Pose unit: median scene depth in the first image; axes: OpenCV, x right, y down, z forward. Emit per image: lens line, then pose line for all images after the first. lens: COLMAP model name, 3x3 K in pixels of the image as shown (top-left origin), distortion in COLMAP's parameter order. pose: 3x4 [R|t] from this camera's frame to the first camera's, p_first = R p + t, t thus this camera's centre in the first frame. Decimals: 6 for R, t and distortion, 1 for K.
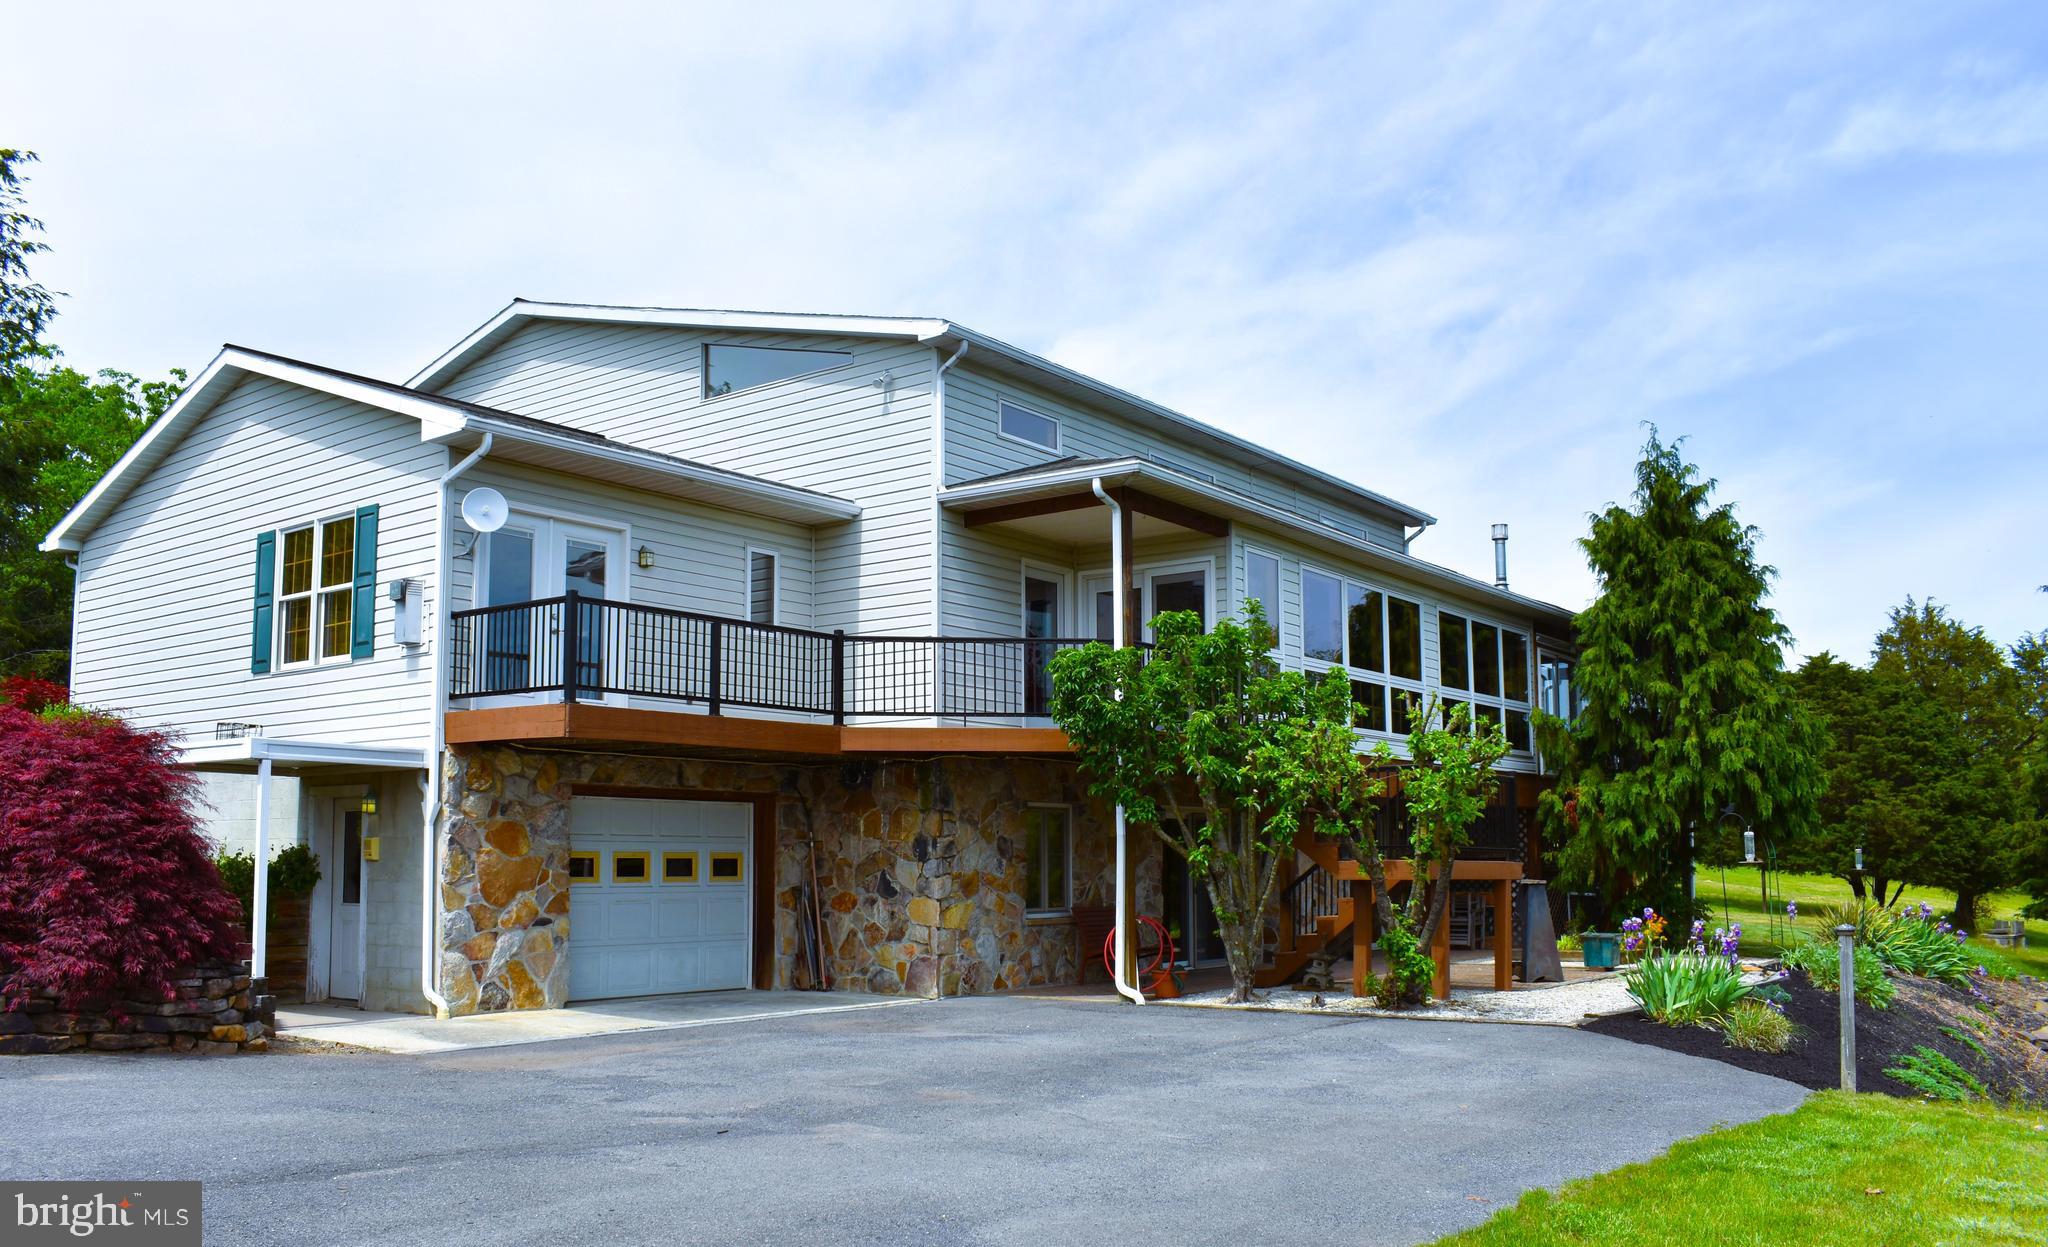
lens RADIAL K [[1669.1, 0, 1018.0], [0, 1669.1, 715.6], [0, 0, 1]] dist [-0.097783, -0.002049]
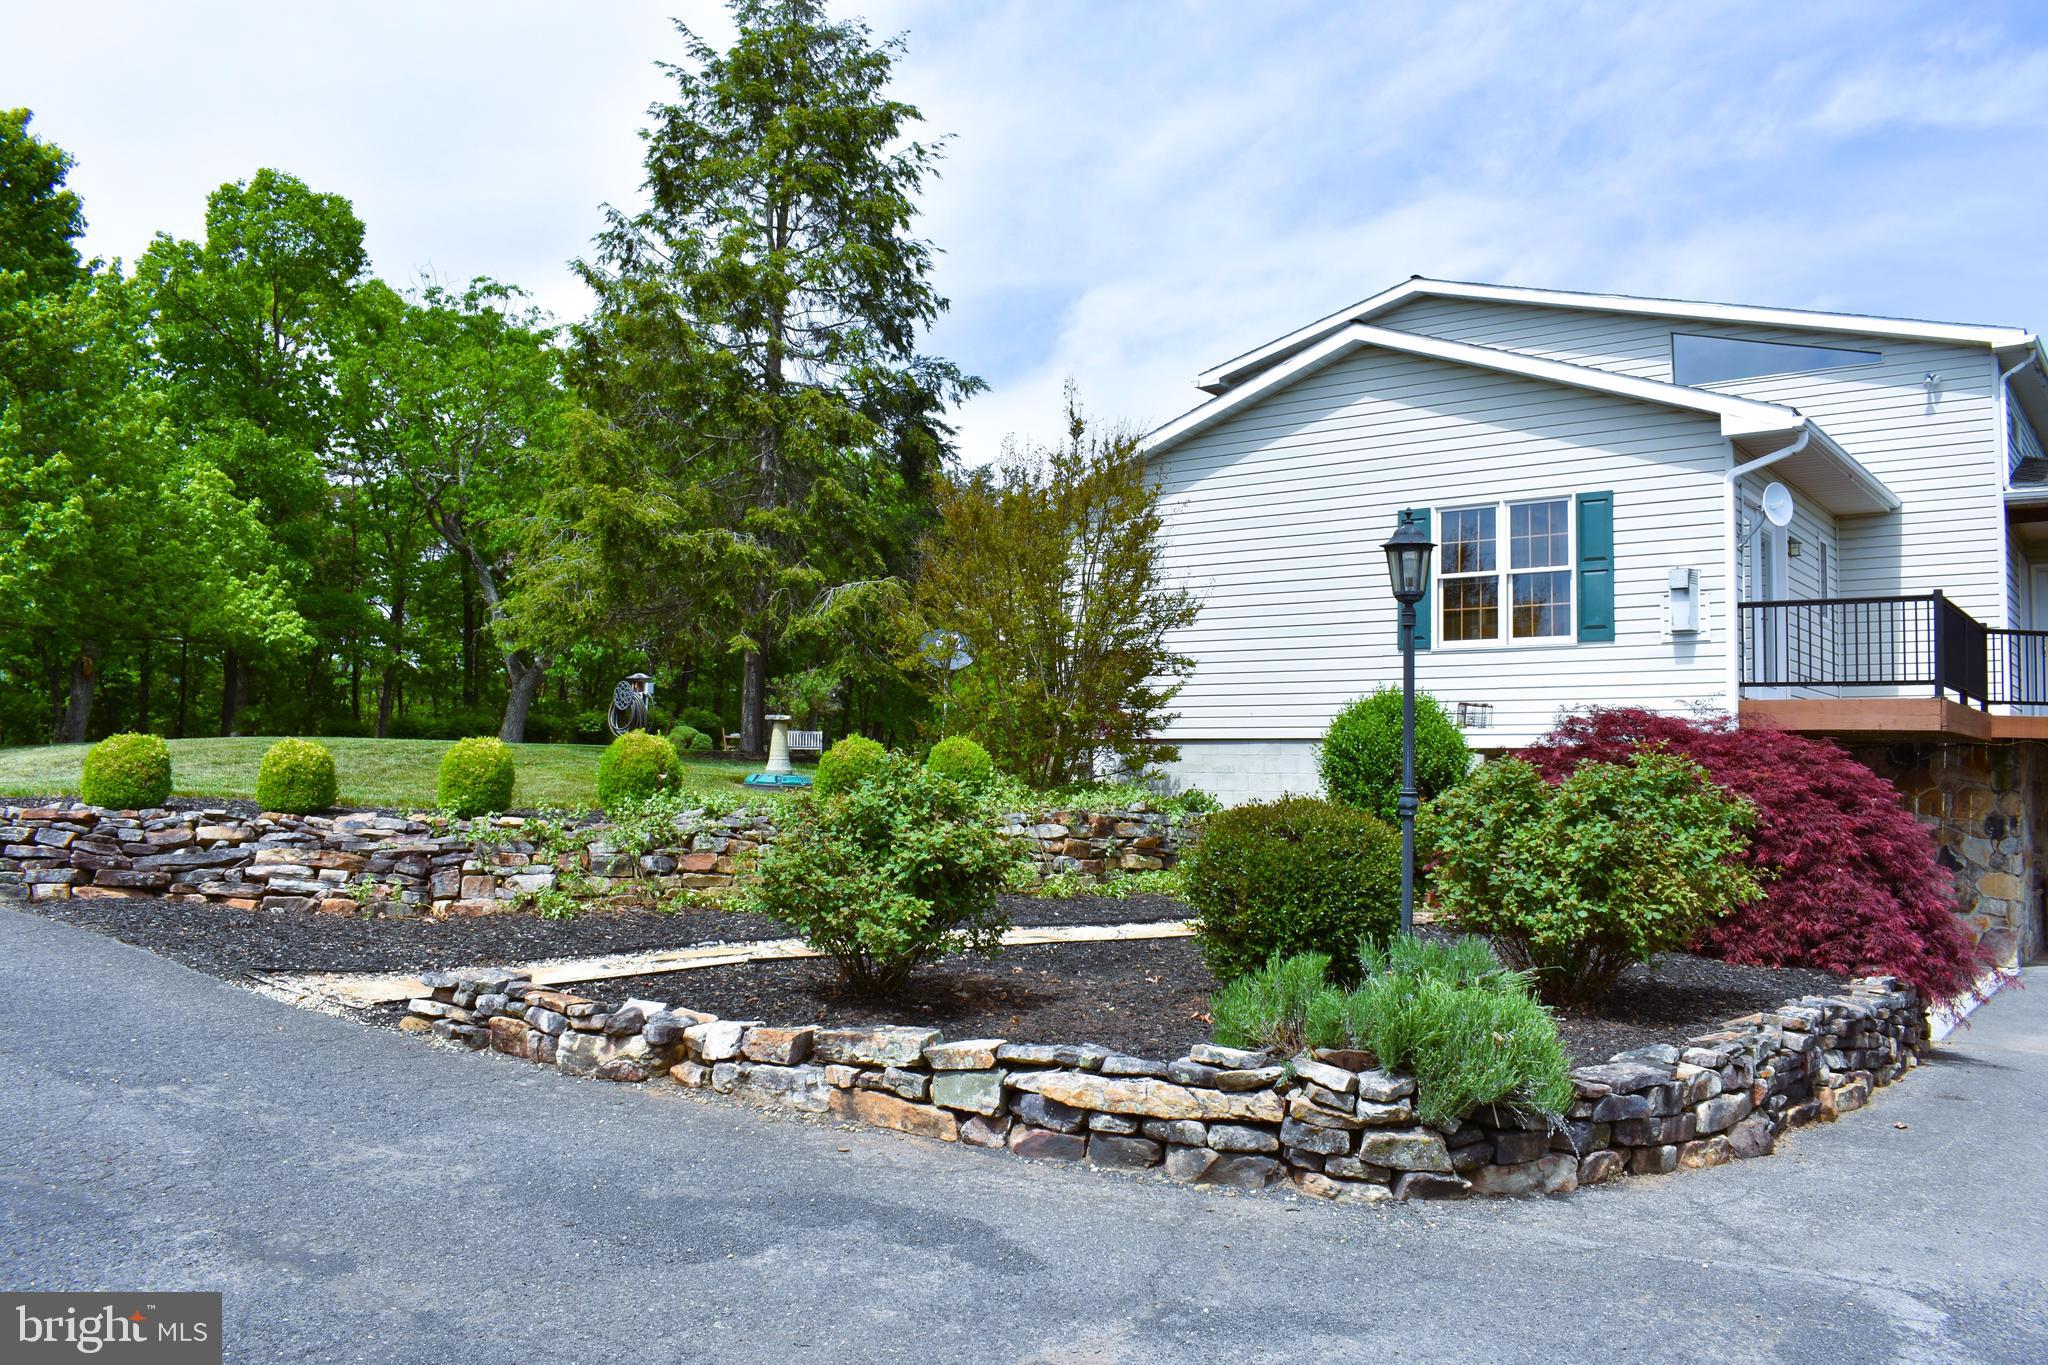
lens RADIAL K [[1585.3, 0, 997.0], [0, 1585.3, 677.9], [0, 0, 1]] dist [-0.090365, -0.000931]
pose [[0.999643, 0.021517, -0.015854, -0.681121], [-0.021199, 0.999576, 0.019983, -0.021395], [0.016277, -0.019639, 0.999675, 0.017785]]
